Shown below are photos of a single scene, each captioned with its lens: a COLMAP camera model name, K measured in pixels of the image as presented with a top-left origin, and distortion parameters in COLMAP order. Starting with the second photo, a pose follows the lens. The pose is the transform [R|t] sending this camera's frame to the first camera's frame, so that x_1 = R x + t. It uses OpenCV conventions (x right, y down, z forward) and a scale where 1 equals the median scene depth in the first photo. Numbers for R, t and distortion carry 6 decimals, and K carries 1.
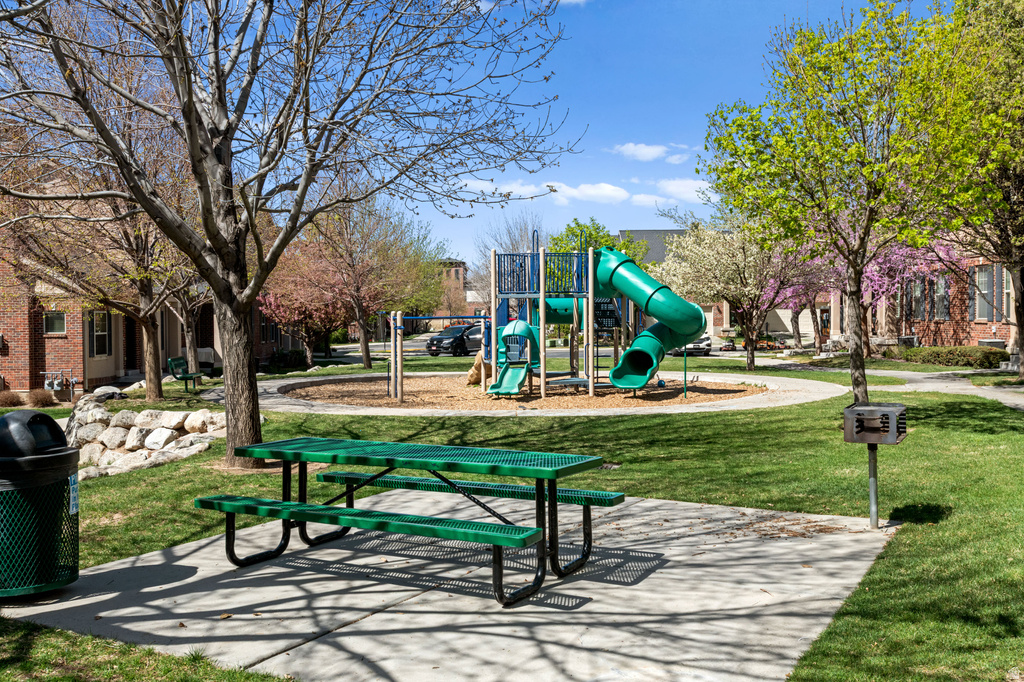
lens RADIAL K [[1019.6, 0, 513.8], [0, 1019.6, 340.1], [0, 0, 1]] dist [-0.003268, 0.000000]
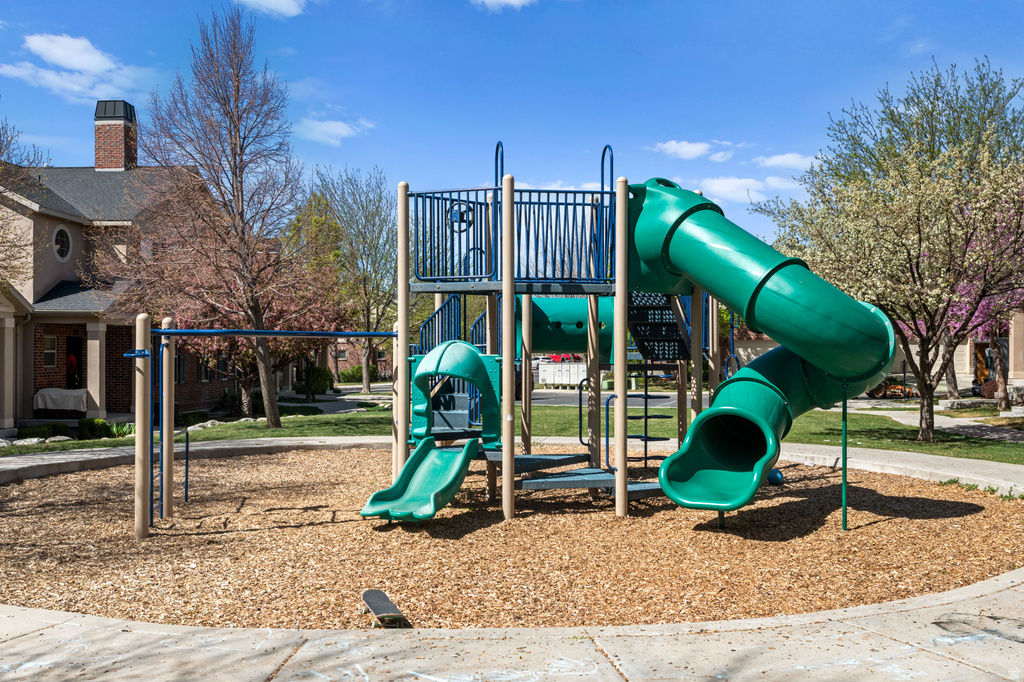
lens RADIAL K [[1019.6, 0, 508.5], [0, 1019.6, 342.1], [0, 0, 1]] dist [-0.003268, 0.000000]
pose [[0.996763, 0.006775, -0.080111, 0.062904], [-0.009706, 0.999295, -0.036255, -0.003167], [0.079809, 0.036915, 0.996126, 0.559108]]
